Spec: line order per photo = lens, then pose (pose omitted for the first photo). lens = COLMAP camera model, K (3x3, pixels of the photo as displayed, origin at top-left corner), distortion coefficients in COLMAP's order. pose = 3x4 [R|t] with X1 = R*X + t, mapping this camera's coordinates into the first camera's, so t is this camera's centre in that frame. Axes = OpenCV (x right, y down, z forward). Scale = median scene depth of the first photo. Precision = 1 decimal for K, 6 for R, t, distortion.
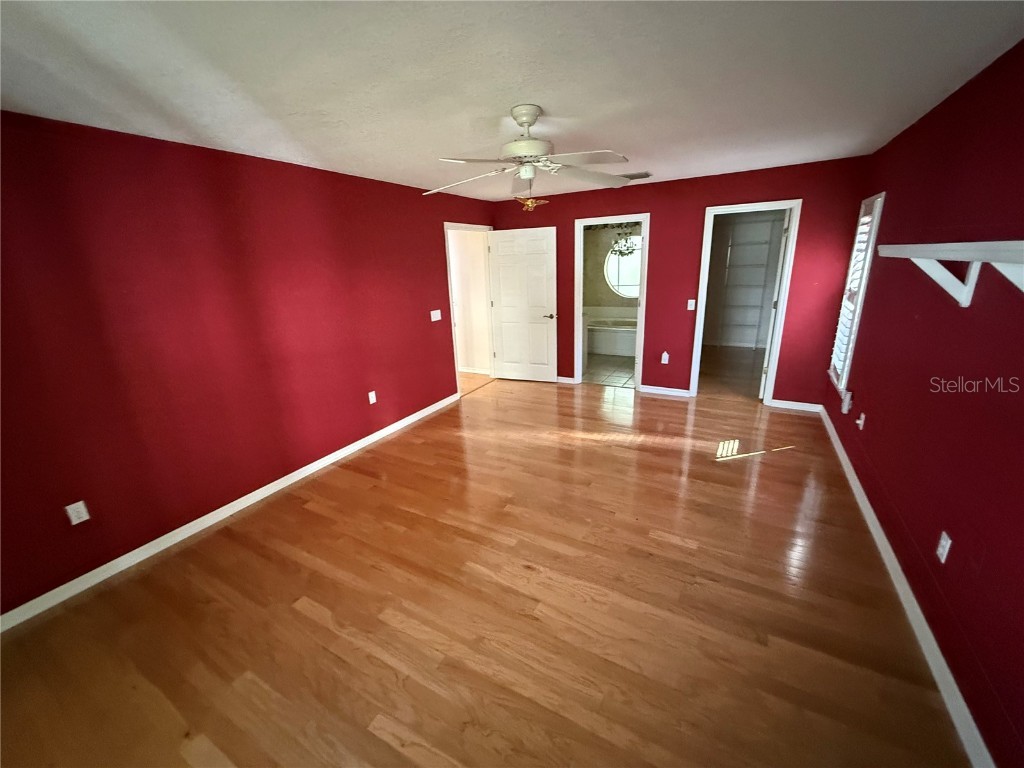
lens RADIAL K [[404.5, 0, 512.0], [0, 404.5, 384.0], [0, 0, 1]] dist [-0.029306, 0.000009]
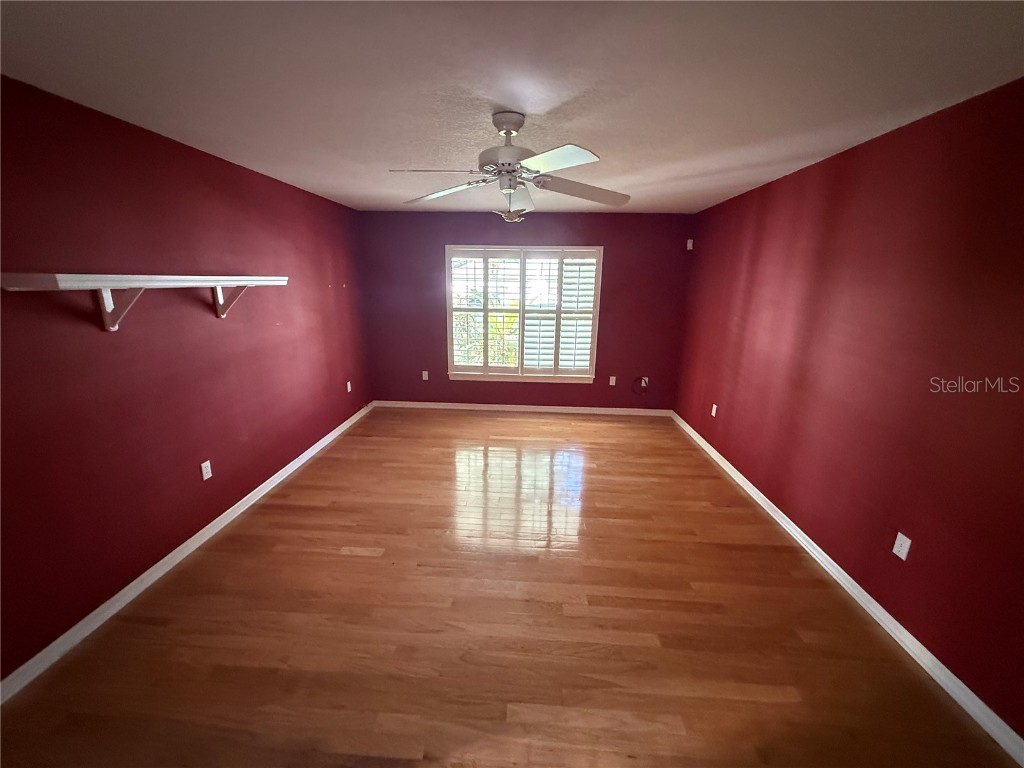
lens RADIAL K [[404.5, 0, 512.0], [0, 404.5, 384.0], [0, 0, 1]] dist [-0.029306, 0.000009]
pose [[-0.901595, 0.139542, -0.409457, 0.412762], [-0.098977, 0.854887, 0.509285, -0.545544], [0.421107, 0.499695, -0.756950, 1.717183]]
